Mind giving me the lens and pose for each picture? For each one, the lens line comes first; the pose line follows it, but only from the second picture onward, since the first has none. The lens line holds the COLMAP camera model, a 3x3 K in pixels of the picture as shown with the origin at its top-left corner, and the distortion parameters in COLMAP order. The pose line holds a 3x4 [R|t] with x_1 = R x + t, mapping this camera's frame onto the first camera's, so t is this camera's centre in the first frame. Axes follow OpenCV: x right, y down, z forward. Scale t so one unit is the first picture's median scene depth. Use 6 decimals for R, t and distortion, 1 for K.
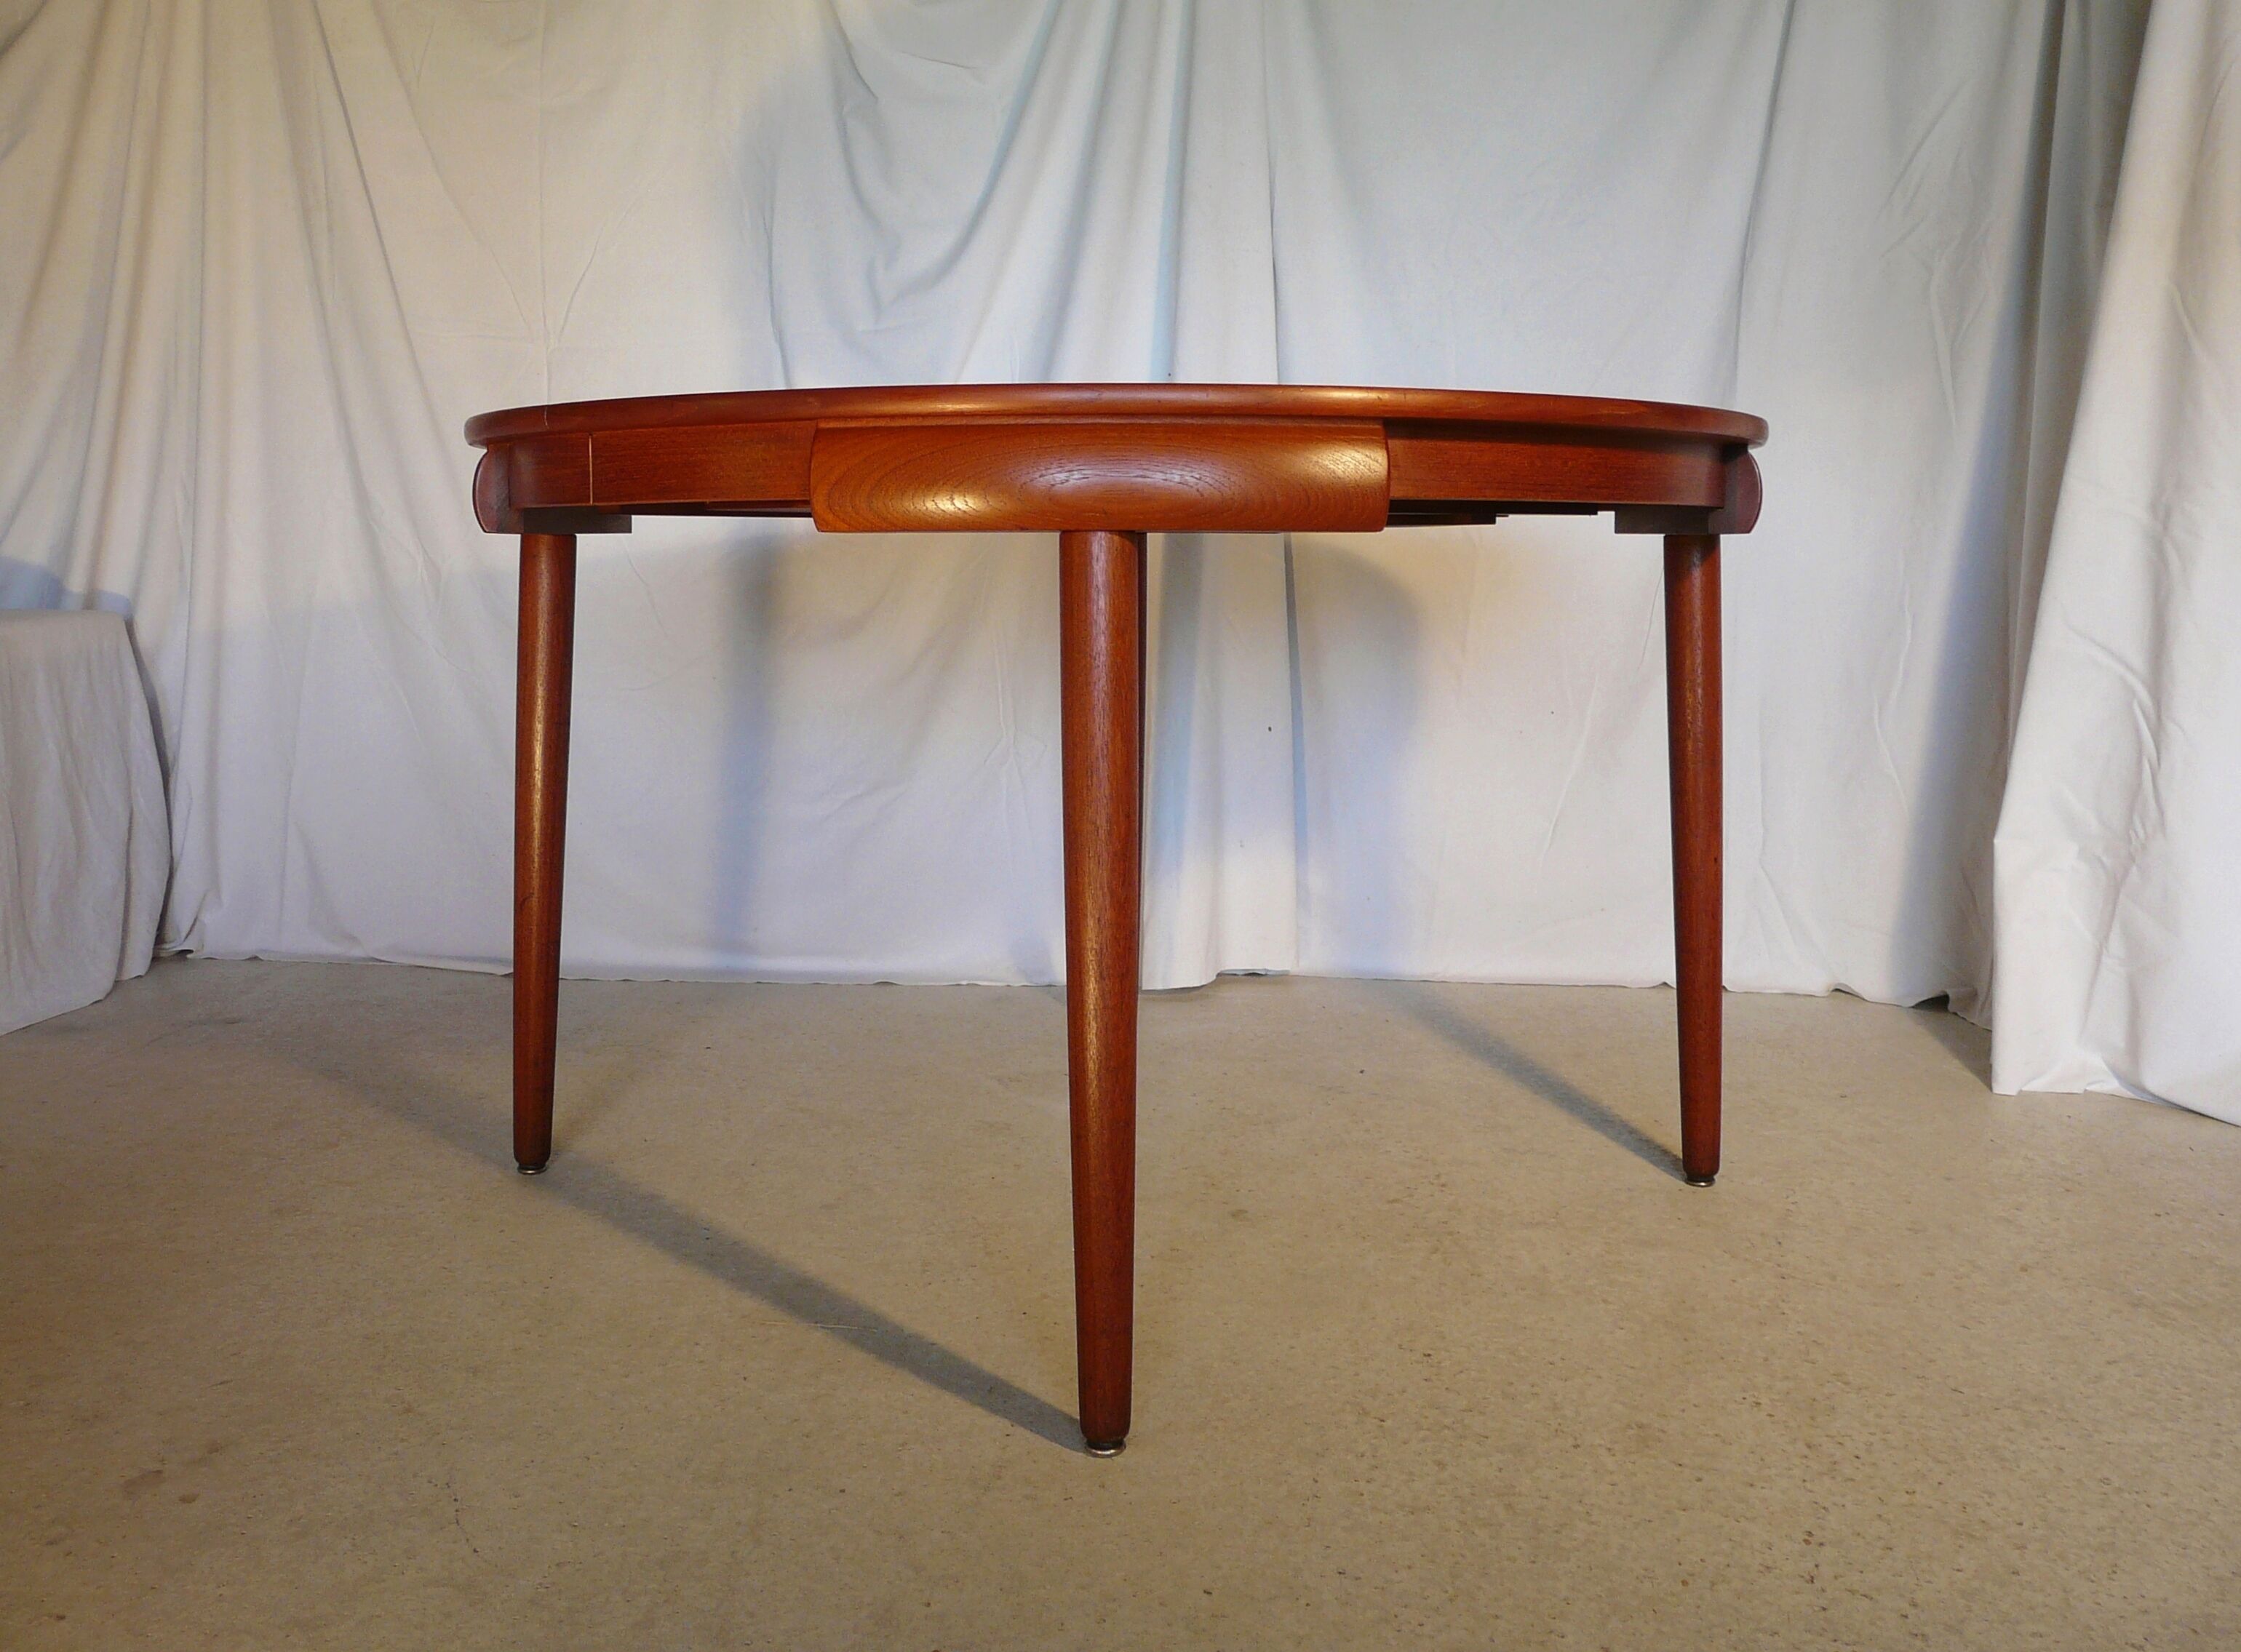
lens RADIAL K [[1976.9, 0, 1120.5], [0, 1976.9, 826.0], [0, 0, 1]] dist [-0.079211, 0.120248]
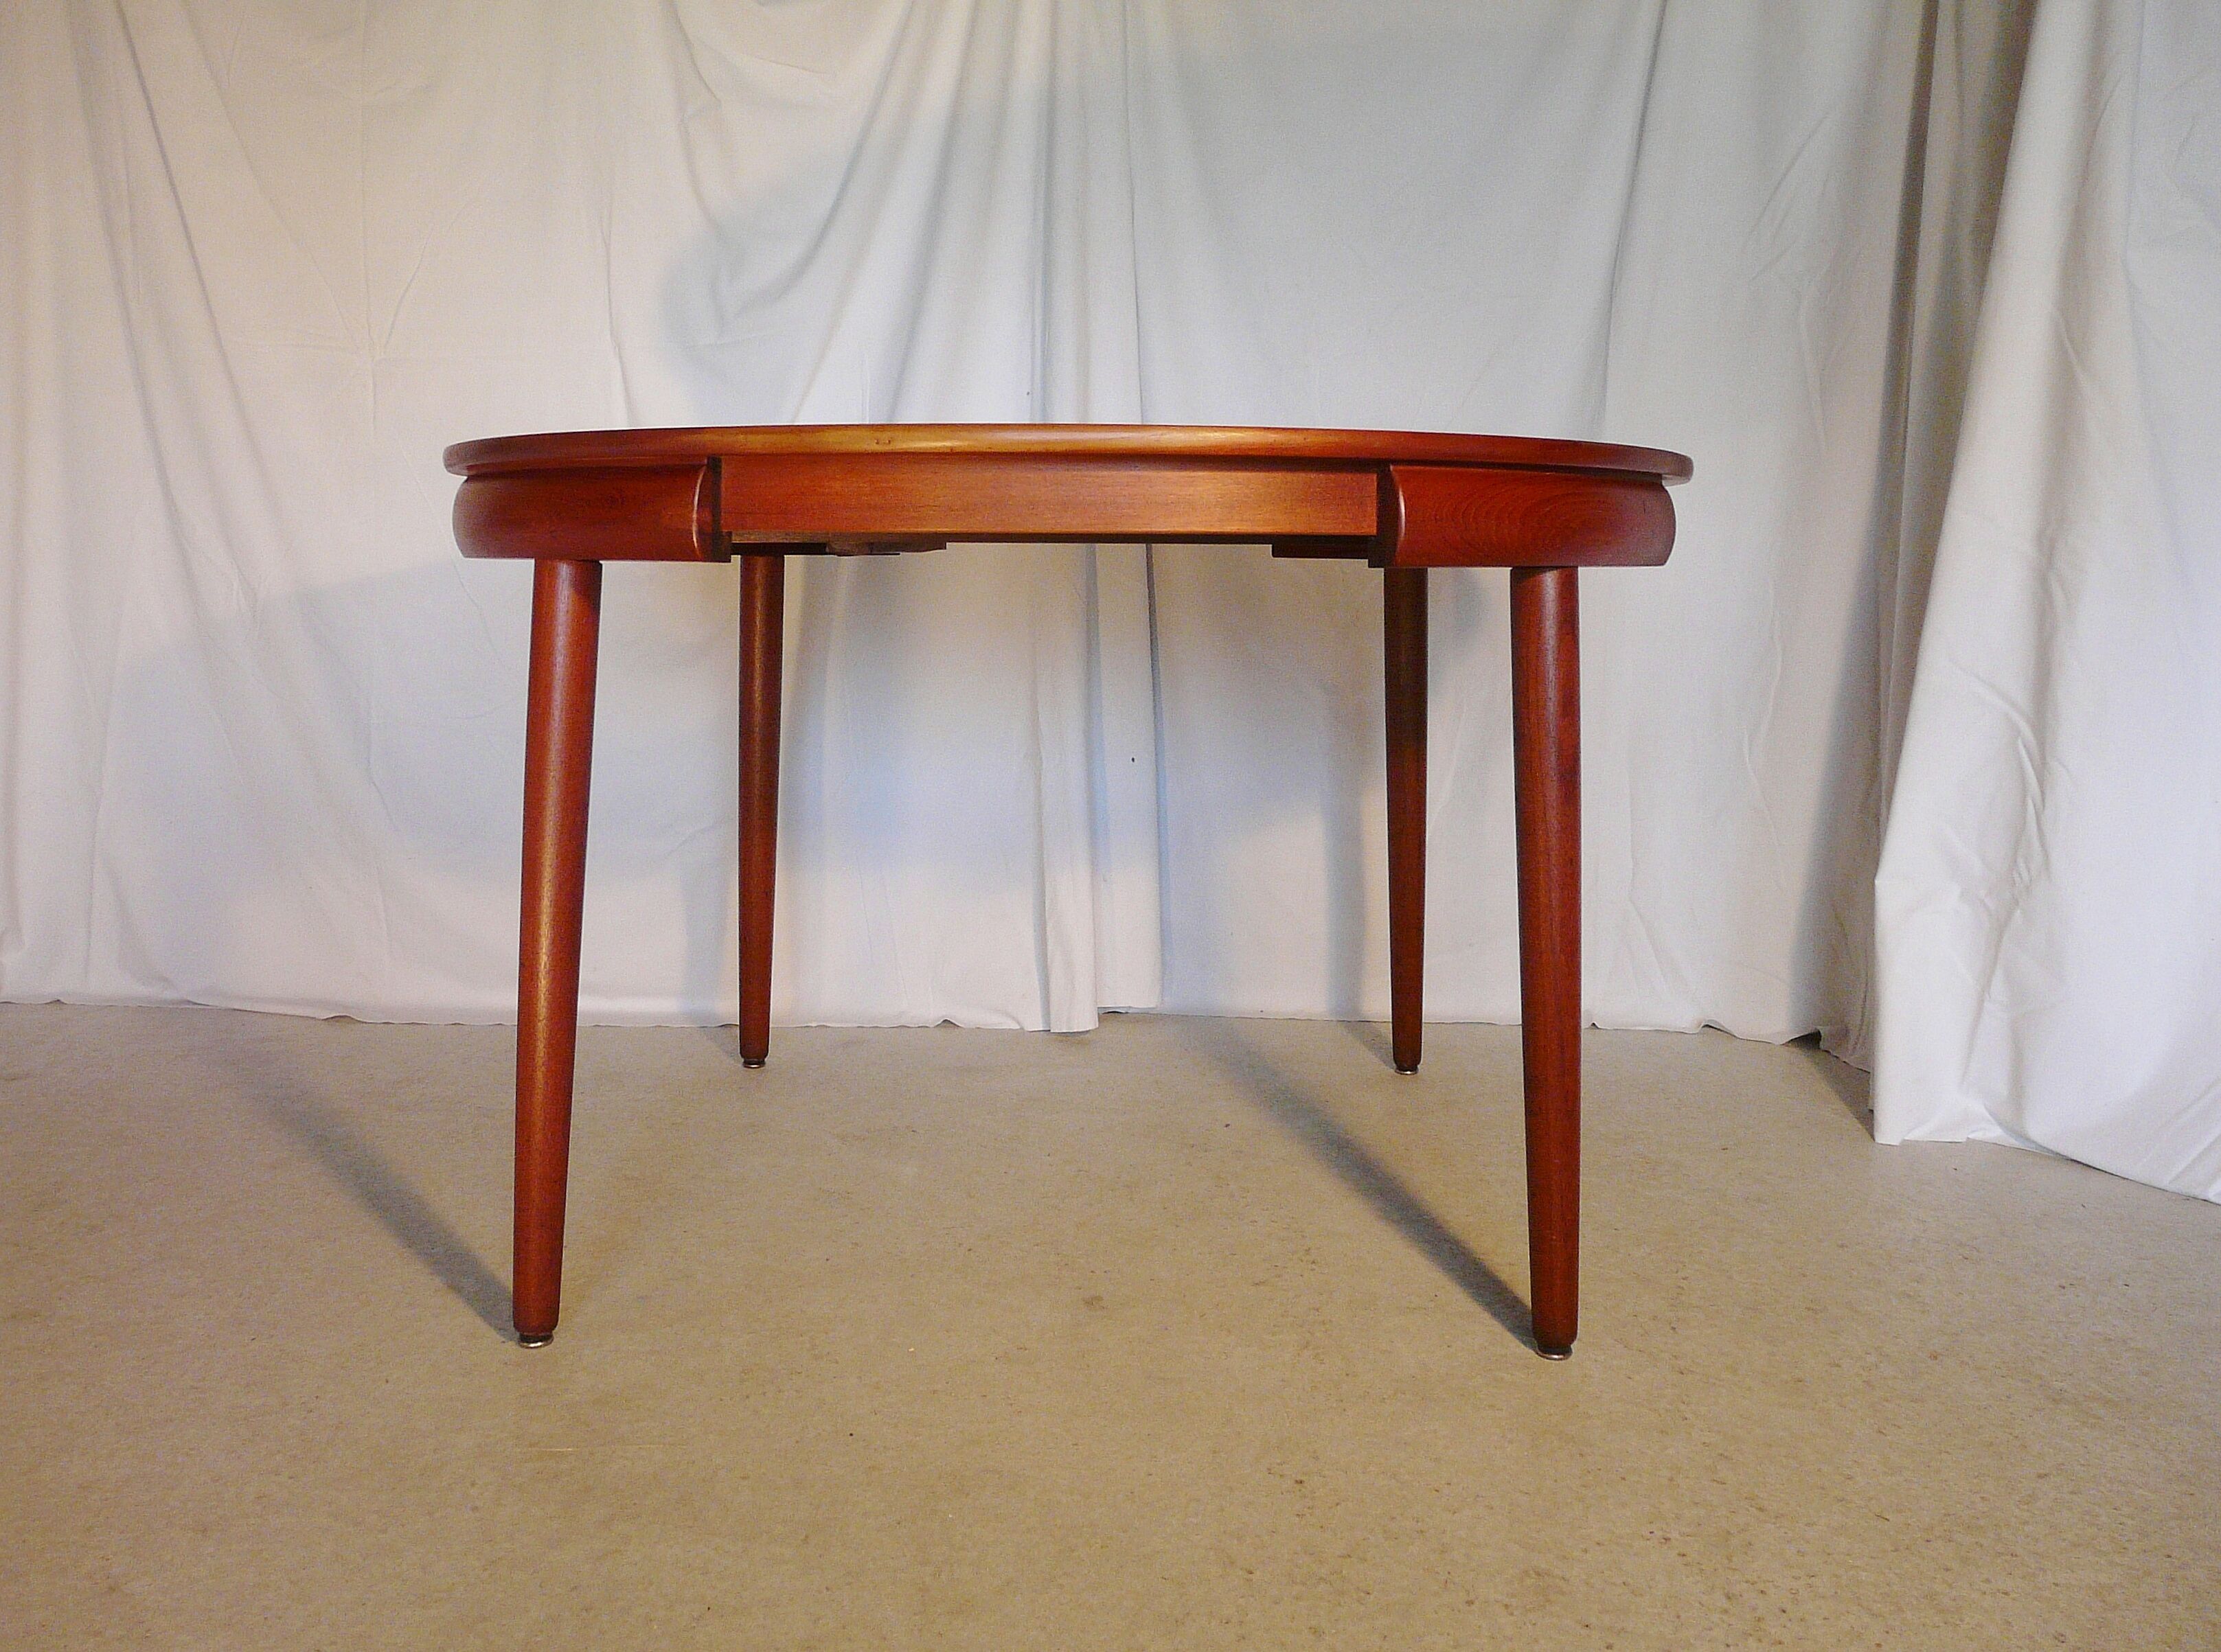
lens RADIAL K [[1869.6, 0, 1110.5], [0, 1869.6, 826.0], [0, 0, 1]] dist [-0.075375, 0.110921]
pose [[0.998196, -0.001499, 0.060016, 0.016067], [0.001609, 0.999997, -0.001780, -0.023468], [-0.060013, 0.001874, 0.998196, 0.129945]]
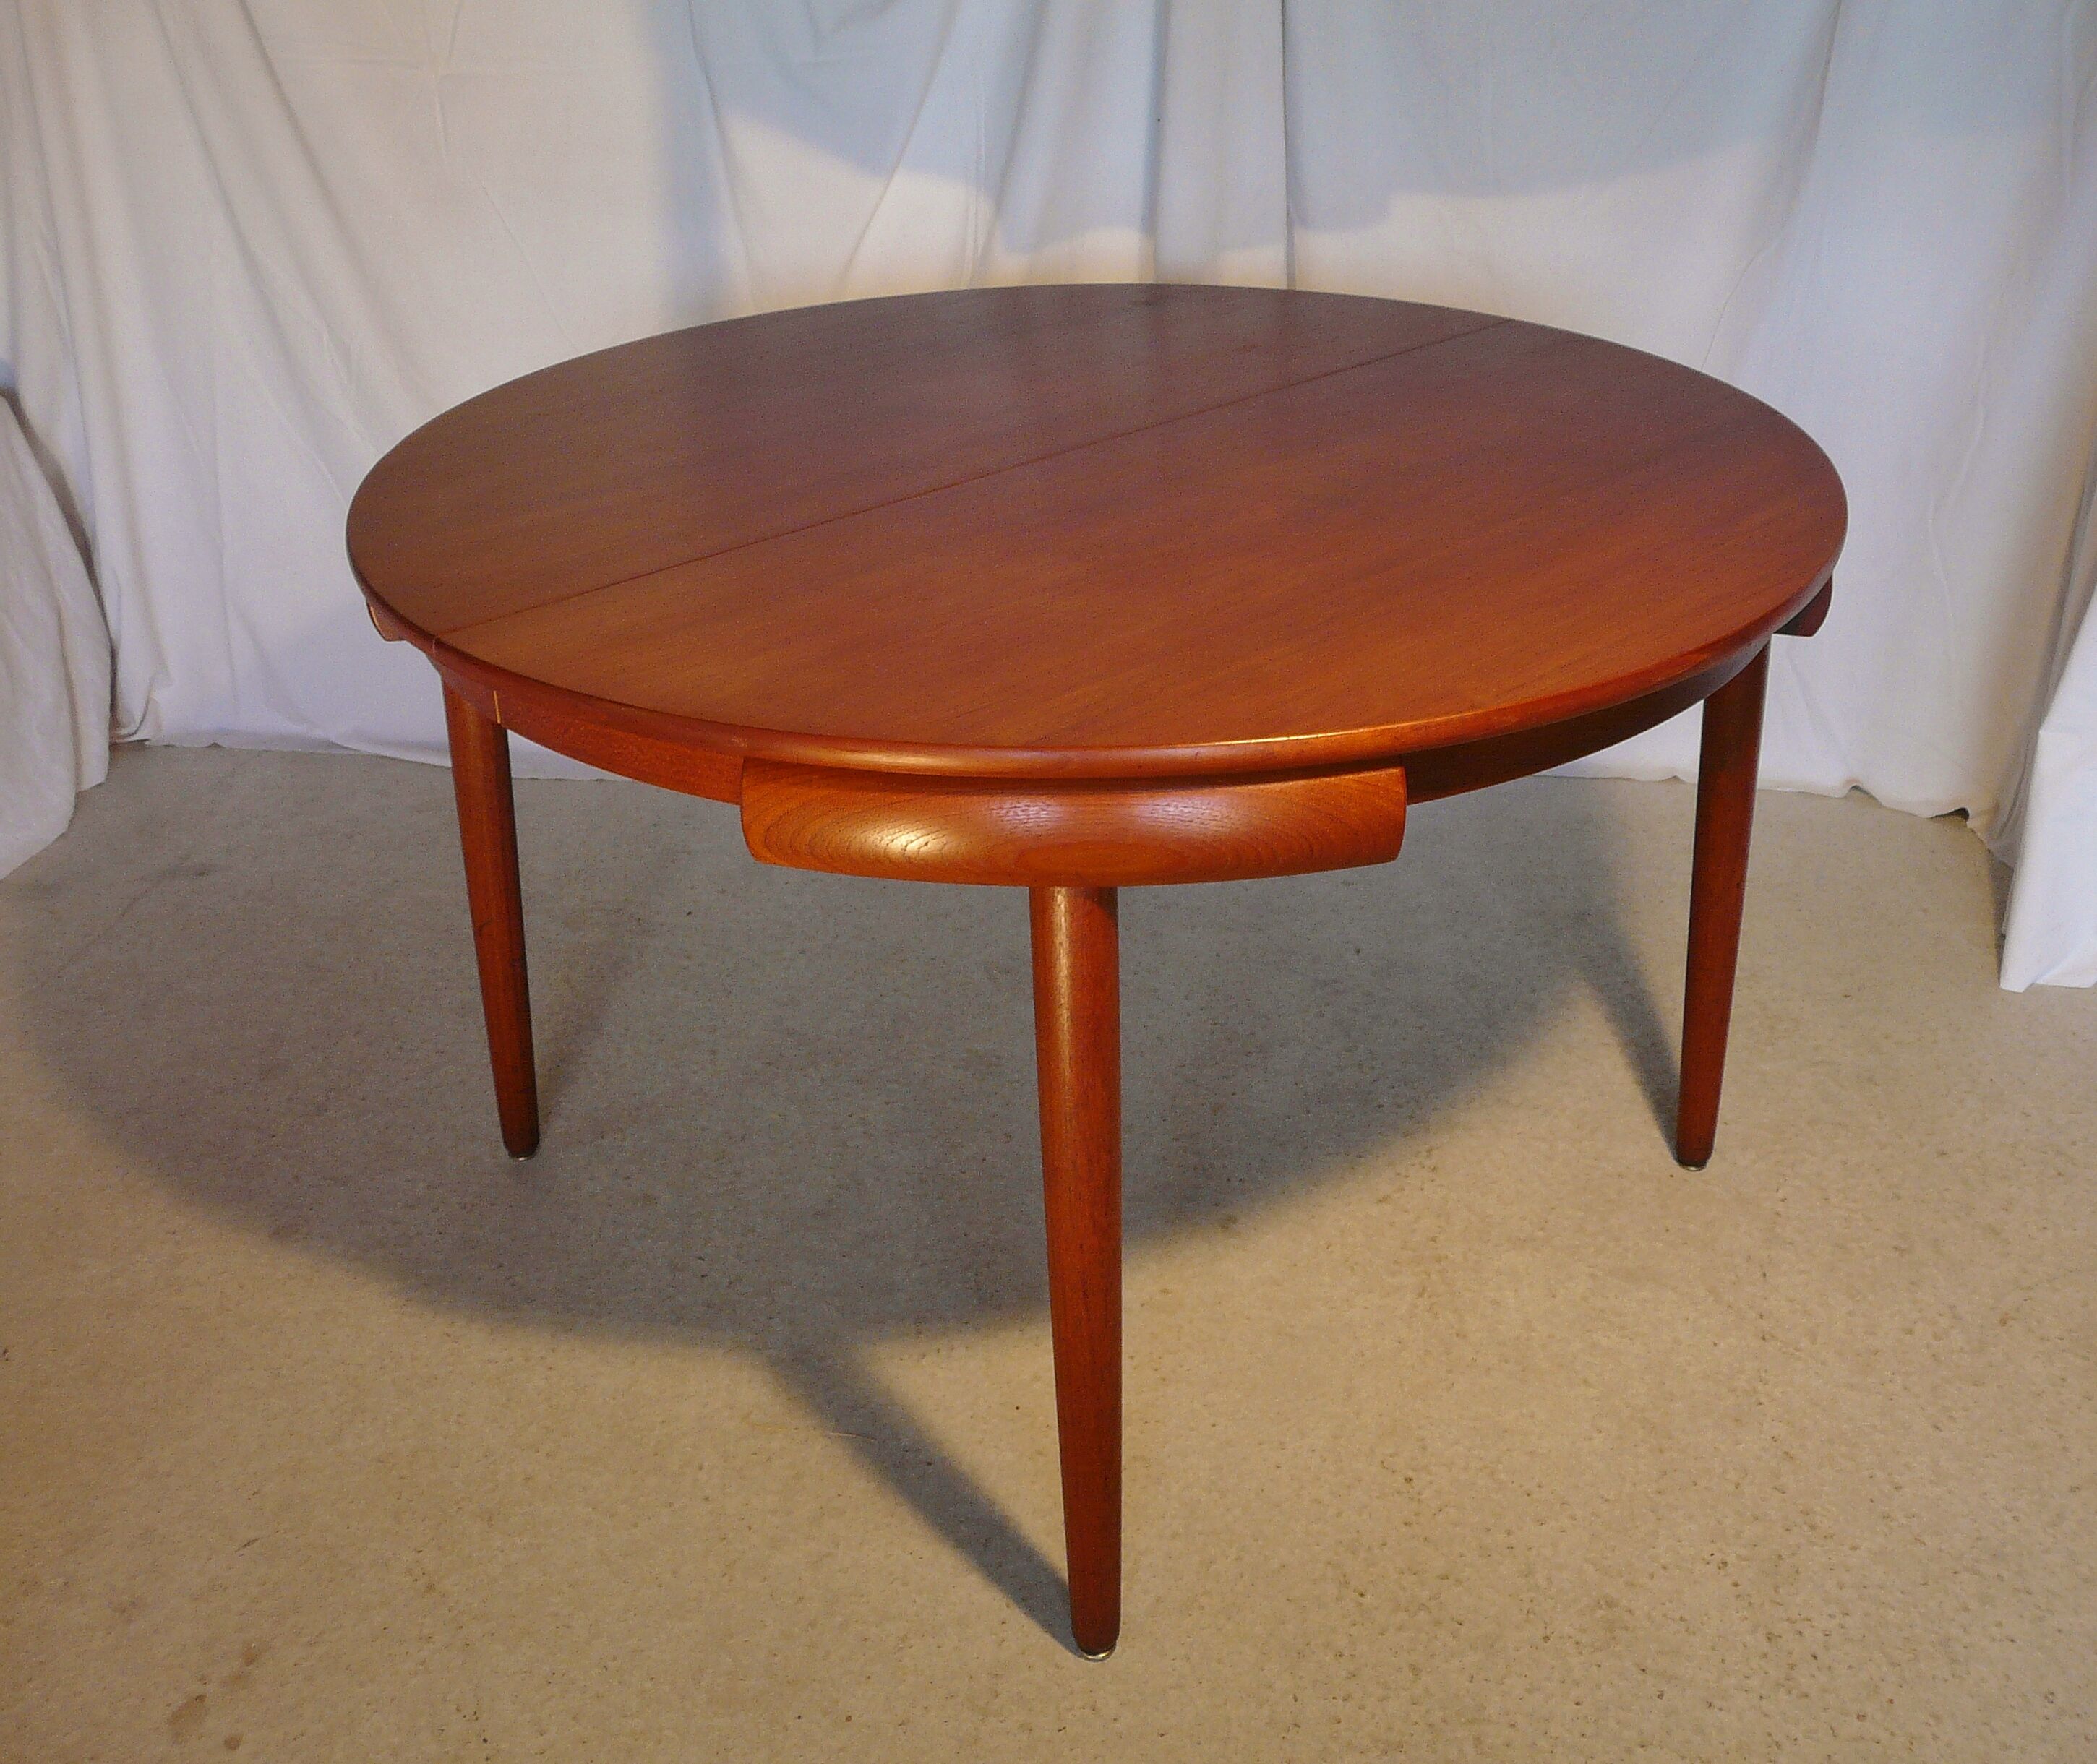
lens RADIAL K [[1976.8, 0, 1103.7], [0, 1976.8, 880.9], [0, 0, 1]] dist [-0.083949, 0.131363]
pose [[0.999890, -0.011130, -0.009807, 0.008012], [0.013835, 0.938173, 0.345890, -0.313439], [0.005351, -0.345988, 0.938224, 0.115861]]
